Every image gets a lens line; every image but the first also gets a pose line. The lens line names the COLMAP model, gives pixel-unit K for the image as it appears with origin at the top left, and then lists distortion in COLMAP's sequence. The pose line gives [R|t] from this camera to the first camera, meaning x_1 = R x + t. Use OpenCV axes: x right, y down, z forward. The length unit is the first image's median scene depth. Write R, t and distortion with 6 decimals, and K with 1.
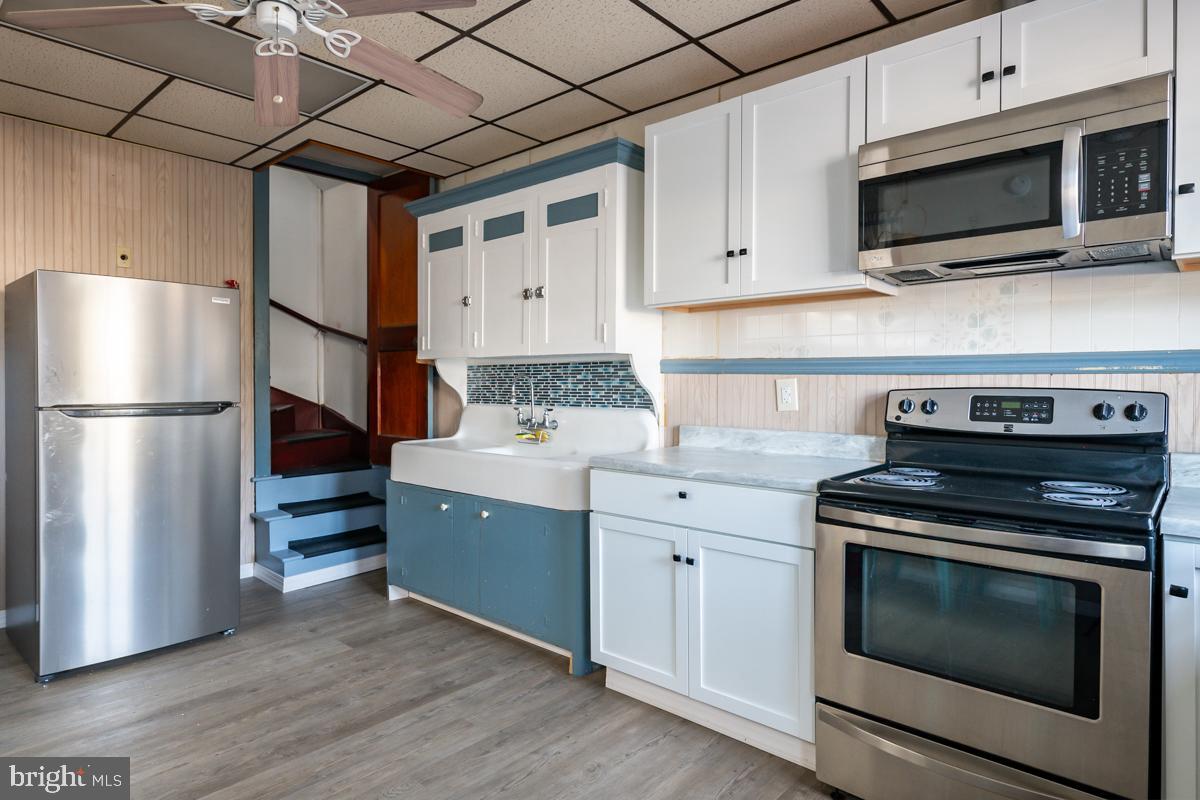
lens RADIAL K [[677.4, 0, 580.6], [0, 677.4, 398.9], [0, 0, 1]] dist [0.001722, -0.002820]
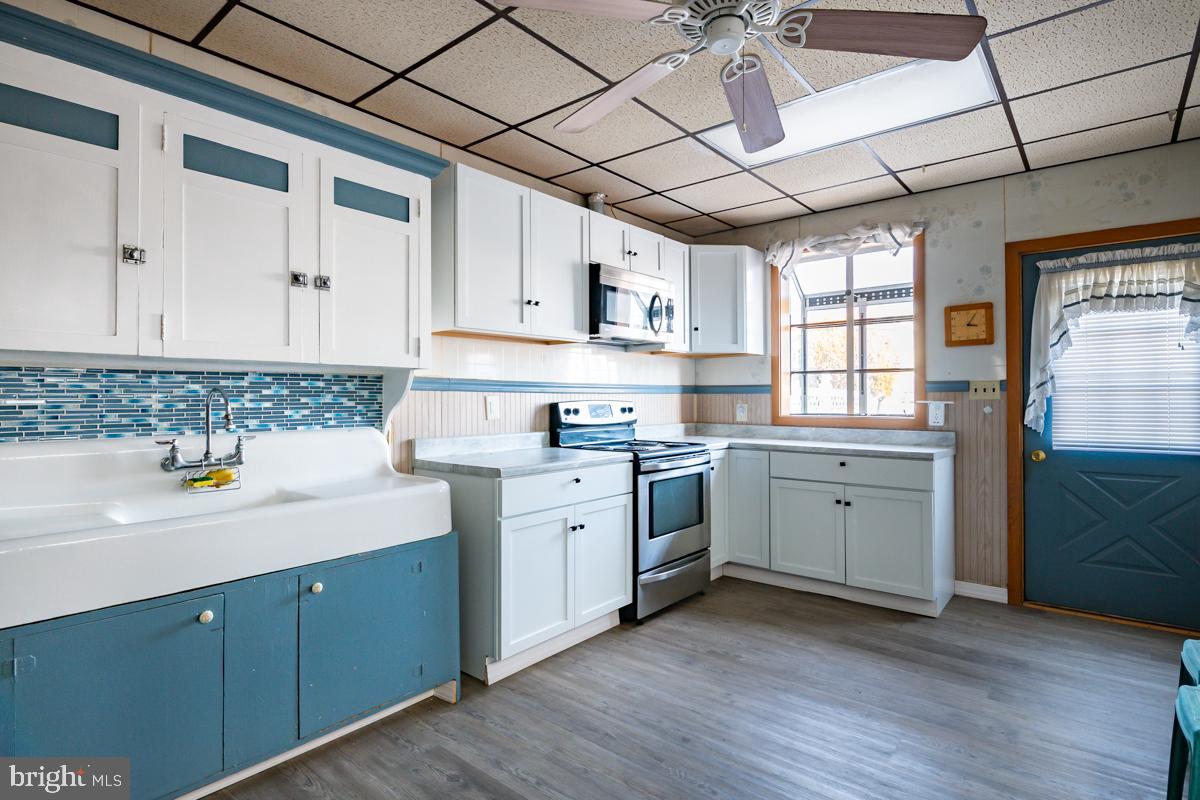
lens RADIAL K [[613.0, 0, 600.7], [0, 613.0, 399.2], [0, 0, 1]] dist [-0.025319, -0.000578]
pose [[-0.060873, -0.001688, 0.998144, -0.954619], [0.028589, 0.999585, 0.003434, -0.021478], [-0.997736, 0.028745, -0.060800, 0.899328]]
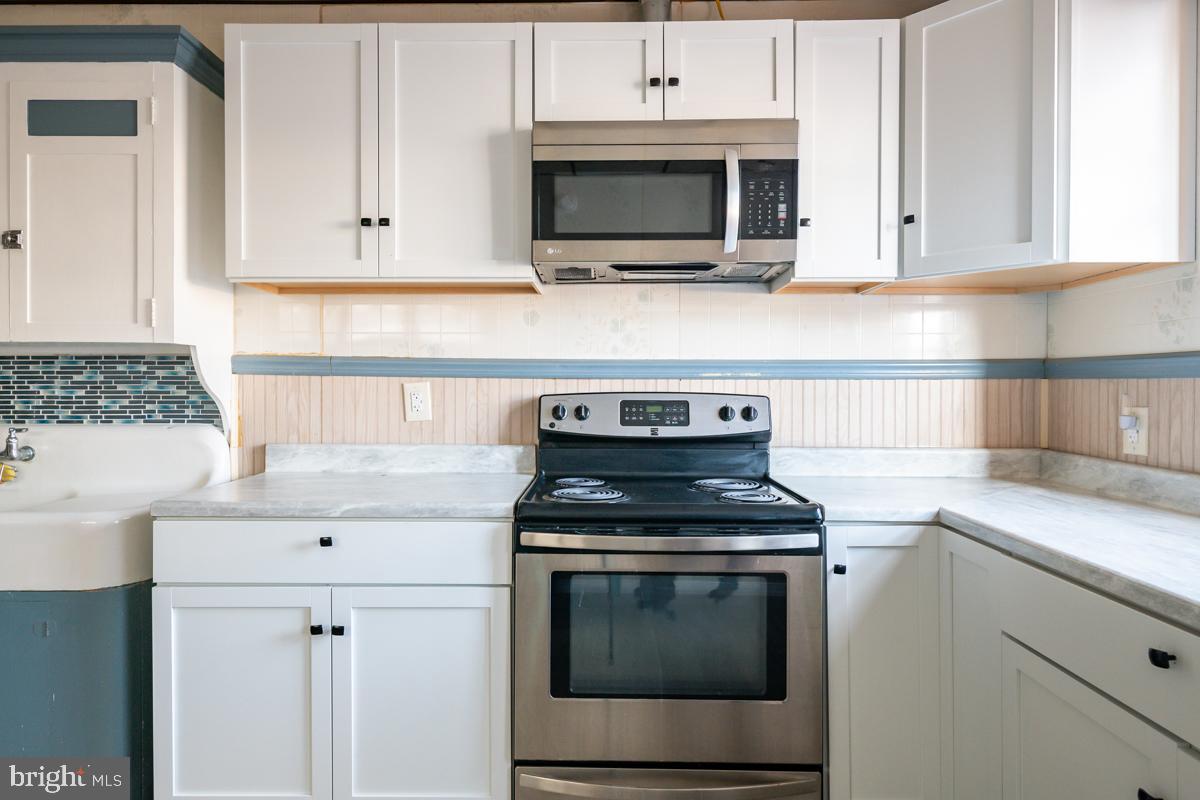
lens RADIAL K [[737.8, 0, 599.7], [0, 737.8, 393.8], [0, 0, 1]] dist [0.013425, -0.004618]
pose [[0.744017, -0.006471, 0.668129, -0.141901], [0.014887, 0.999865, -0.006894, -0.006401], [-0.667995, 0.015076, 0.744013, 0.182519]]
